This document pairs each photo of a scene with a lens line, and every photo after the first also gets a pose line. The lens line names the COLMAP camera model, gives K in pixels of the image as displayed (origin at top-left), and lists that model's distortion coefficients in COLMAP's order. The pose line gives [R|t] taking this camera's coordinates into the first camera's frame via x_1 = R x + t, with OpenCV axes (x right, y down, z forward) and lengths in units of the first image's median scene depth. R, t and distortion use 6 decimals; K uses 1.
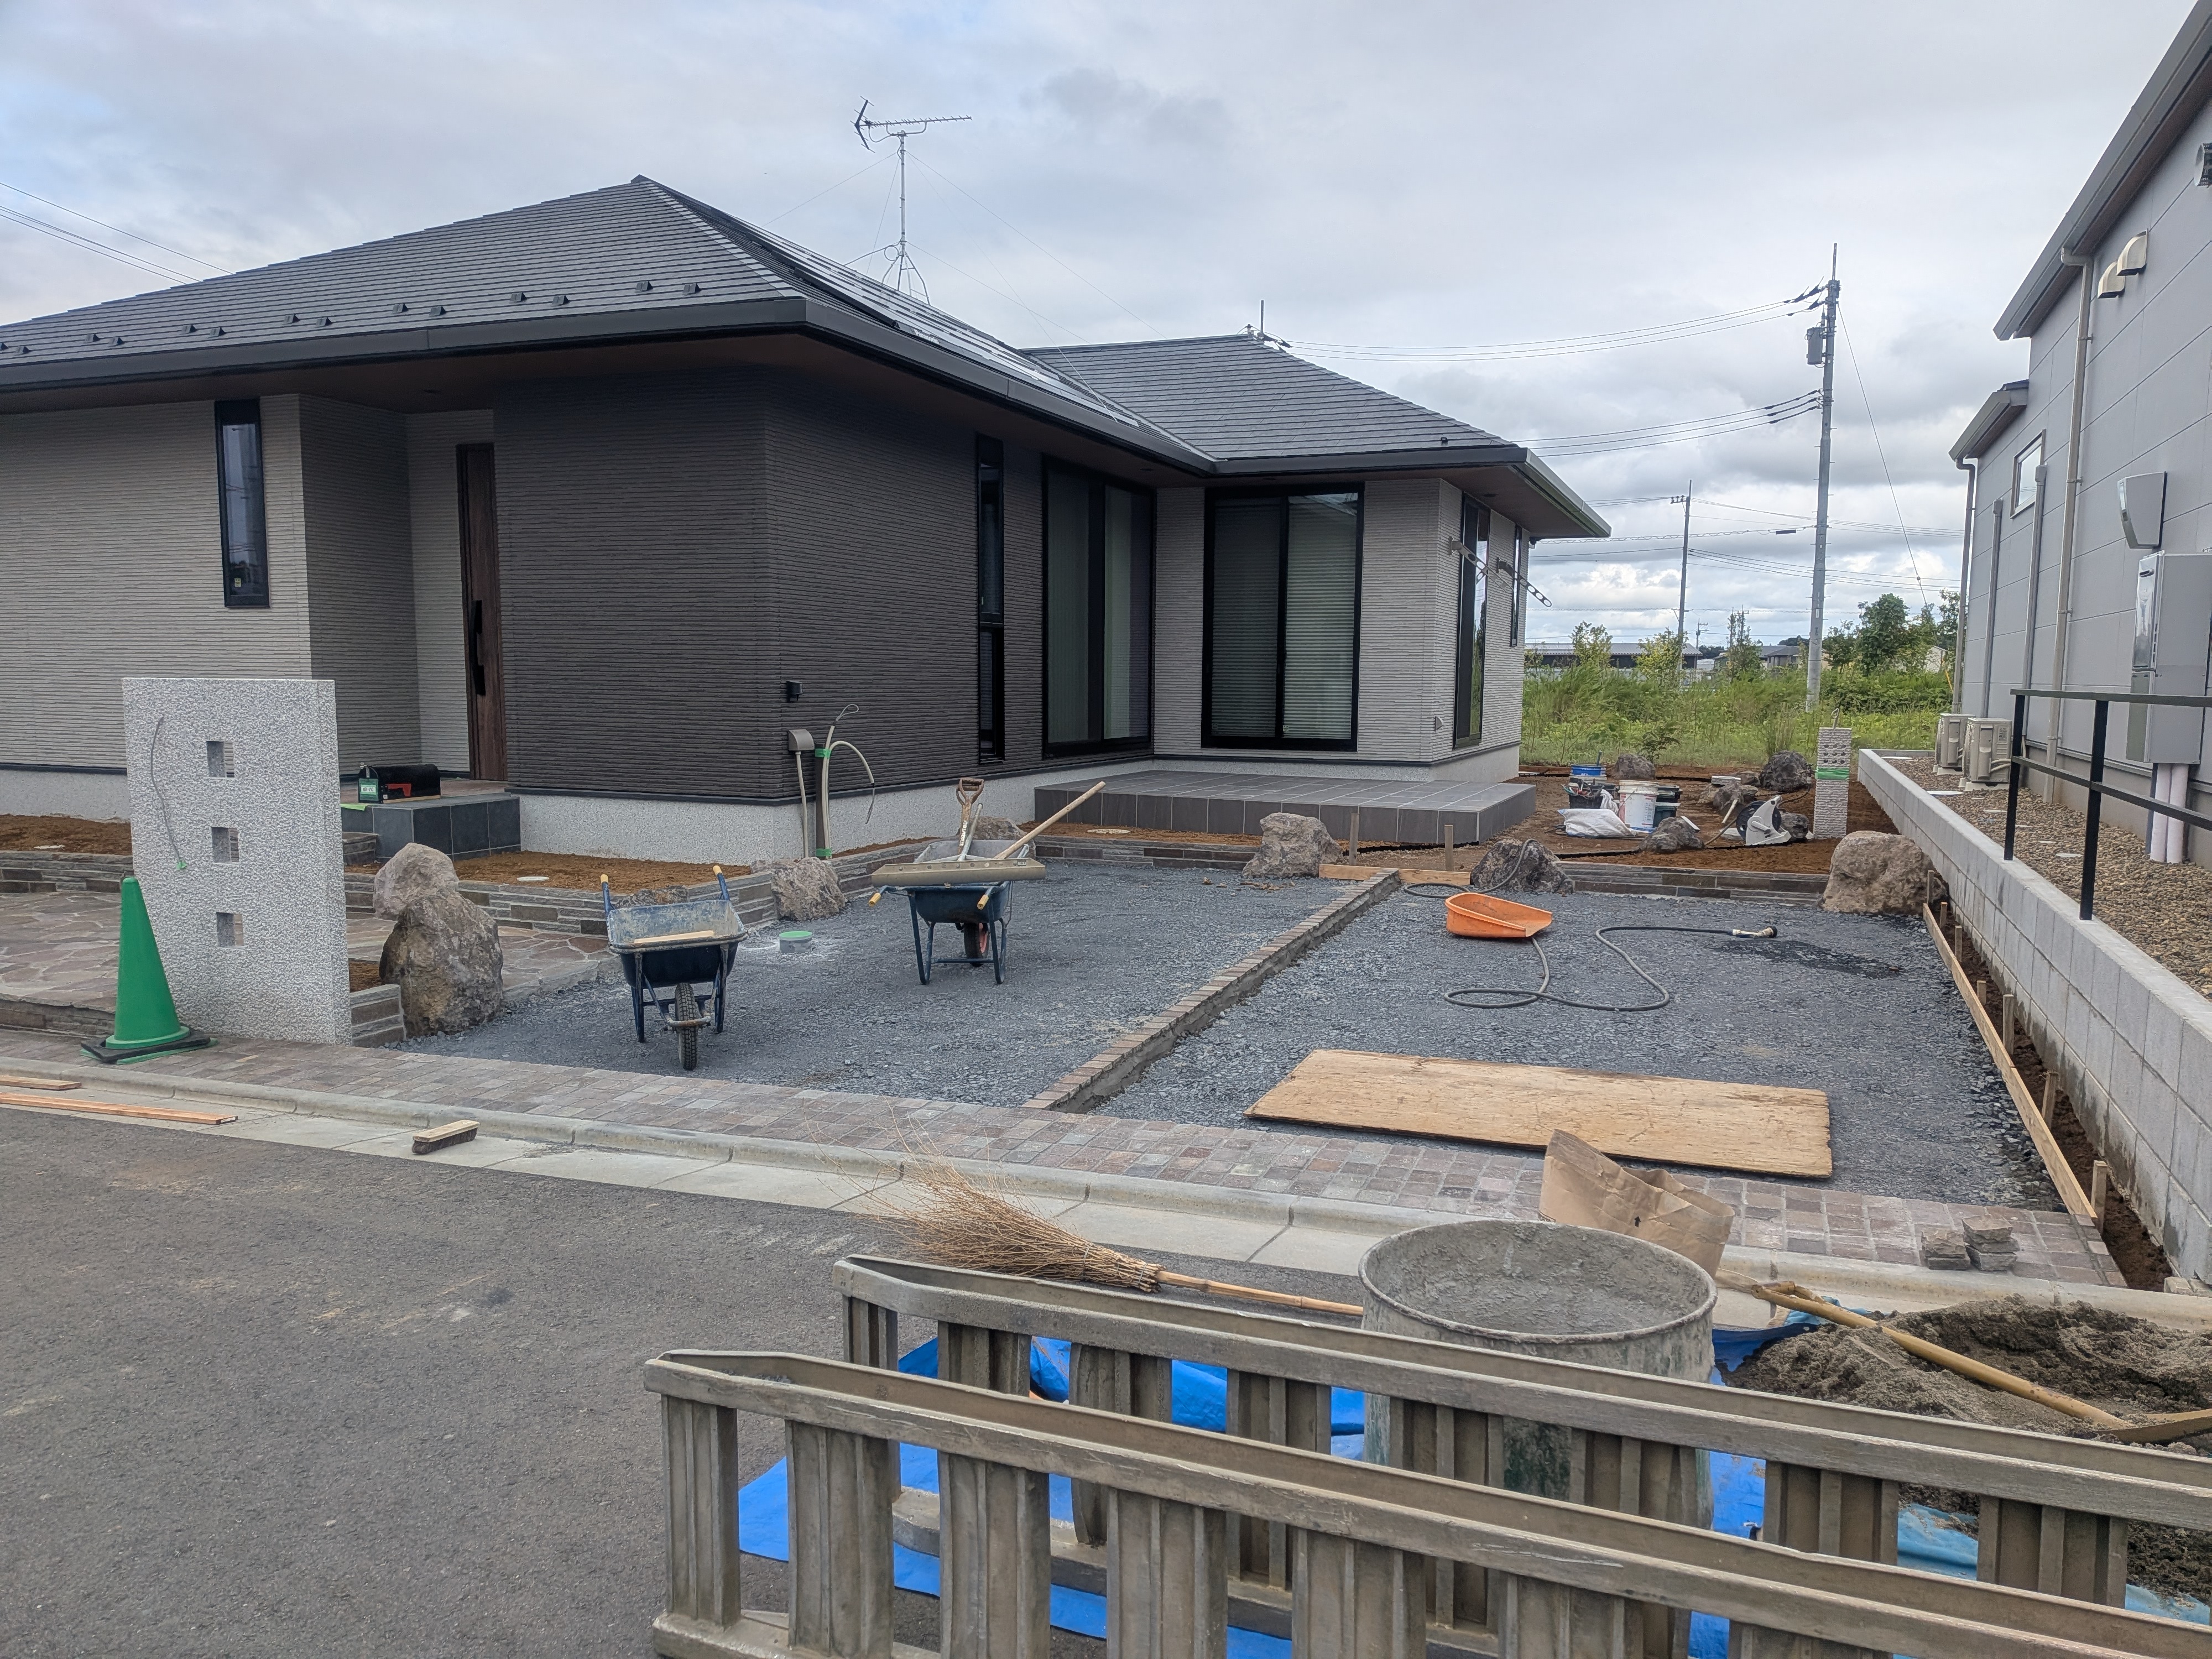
lens RADIAL K [[1575.8, 0, 1144.2], [0, 1575.8, 846.5], [0, 0, 1]] dist [0.067966, -0.078310]
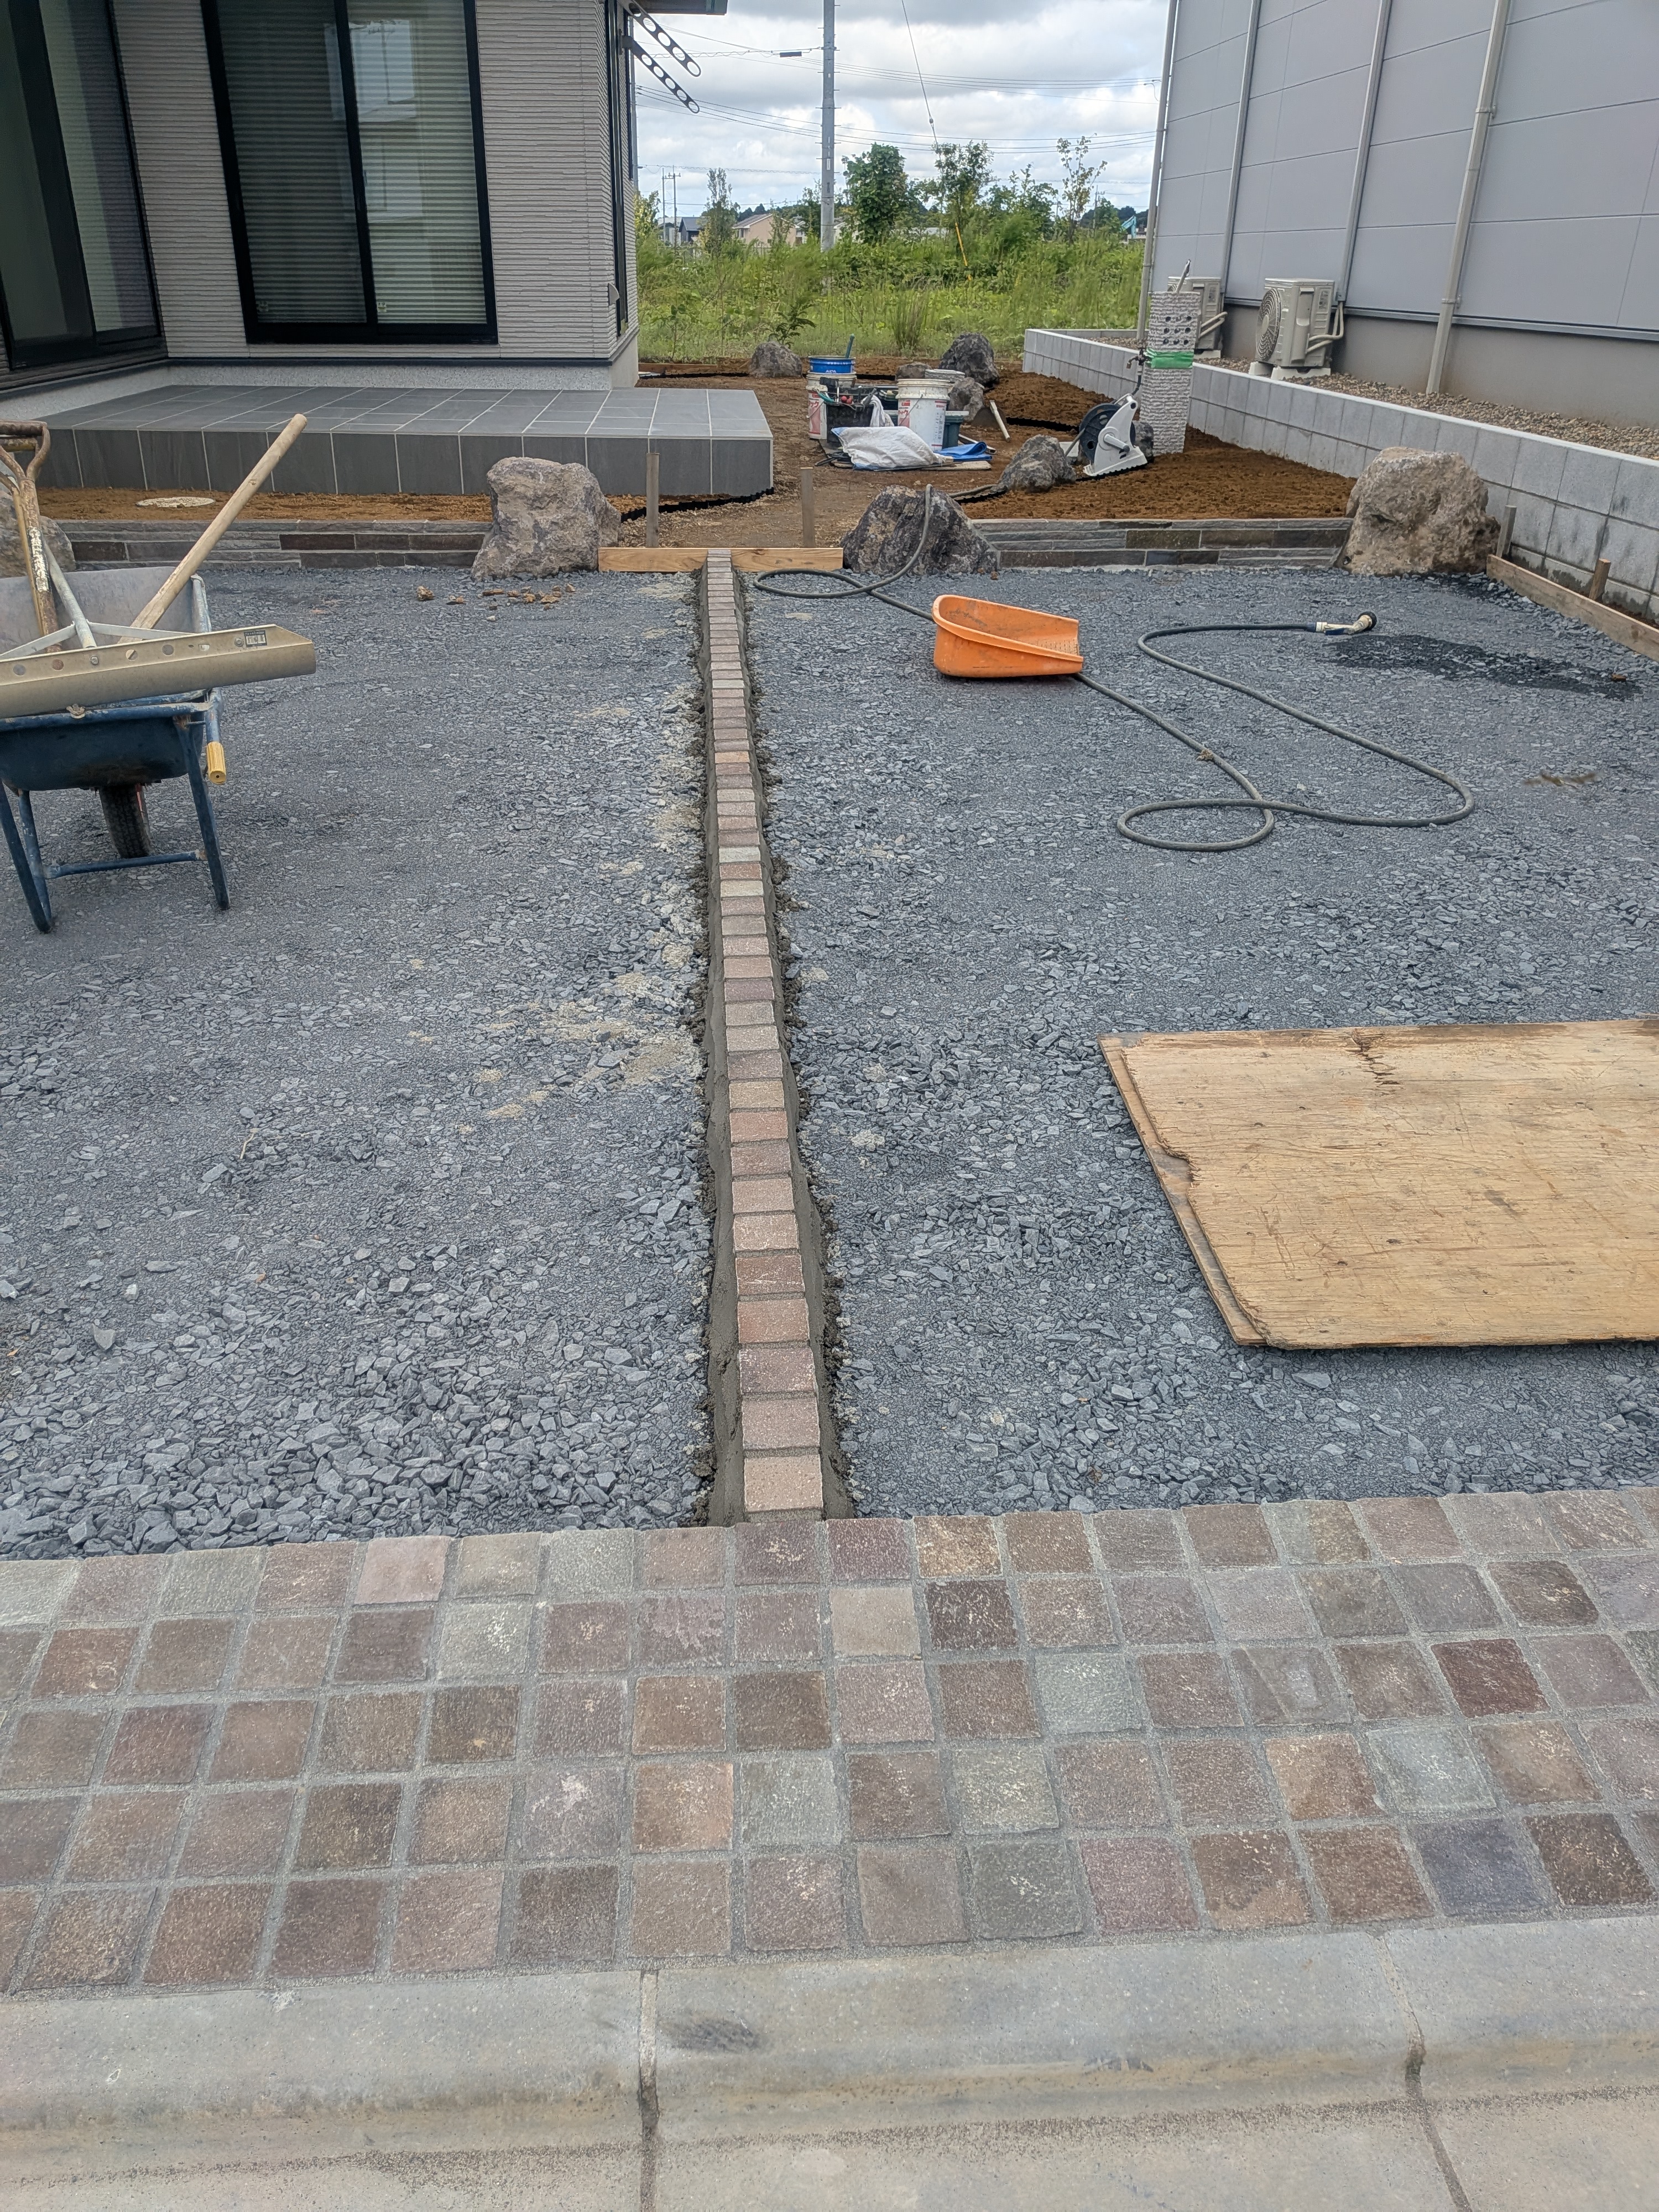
lens RADIAL K [[1576.7, 0, 770.4], [0, 1576.7, 1139.8], [0, 0, 1]] dist [0.096664, -0.168219]
pose [[0.915085, -0.199898, 0.350228, -0.088022], [0.048634, 0.916859, 0.396239, -0.019599], [-0.400317, -0.345559, 0.848726, 0.372377]]
